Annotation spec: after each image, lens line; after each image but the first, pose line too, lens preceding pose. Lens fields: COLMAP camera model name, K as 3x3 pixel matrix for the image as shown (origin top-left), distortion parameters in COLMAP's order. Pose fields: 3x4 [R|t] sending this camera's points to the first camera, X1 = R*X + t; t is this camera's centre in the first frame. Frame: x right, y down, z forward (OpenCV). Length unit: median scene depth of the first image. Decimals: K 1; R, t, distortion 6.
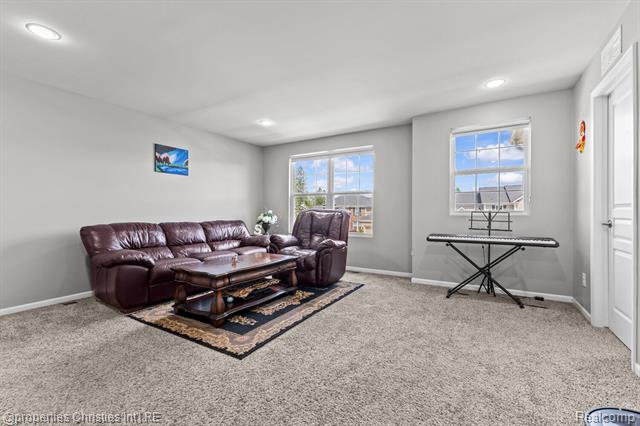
lens RADIAL K [[277.5, 0, 326.3], [0, 277.5, 214.5], [0, 0, 1]] dist [0.012950, -0.002492]
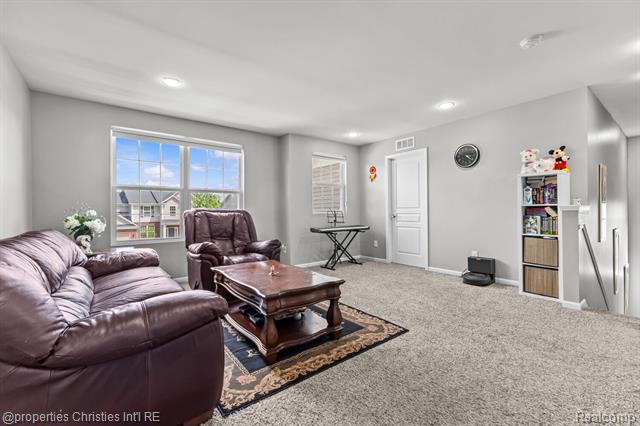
lens RADIAL K [[277.5, 0, 318.6], [0, 277.5, 212.7], [0, 0, 1]] dist [0.012950, -0.002492]
pose [[0.362790, -0.007695, 0.931839, -1.011579], [0.016271, 0.999866, 0.001922, -0.006070], [-0.931729, 0.014464, 0.362867, 0.583210]]
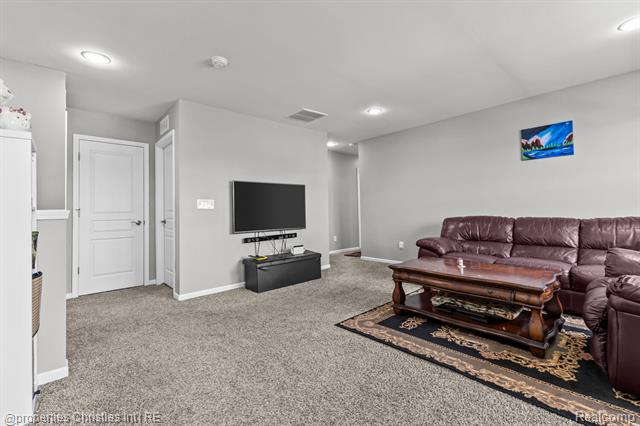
lens RADIAL K [[277.5, 0, 323.2], [0, 277.5, 208.1], [0, 0, 1]] dist [0.012950, -0.002492]
pose [[-0.290981, -0.005031, -0.956716, 0.581772], [0.011974, 0.999889, -0.008900, 0.000481], [0.956654, -0.014045, -0.290888, 0.843298]]
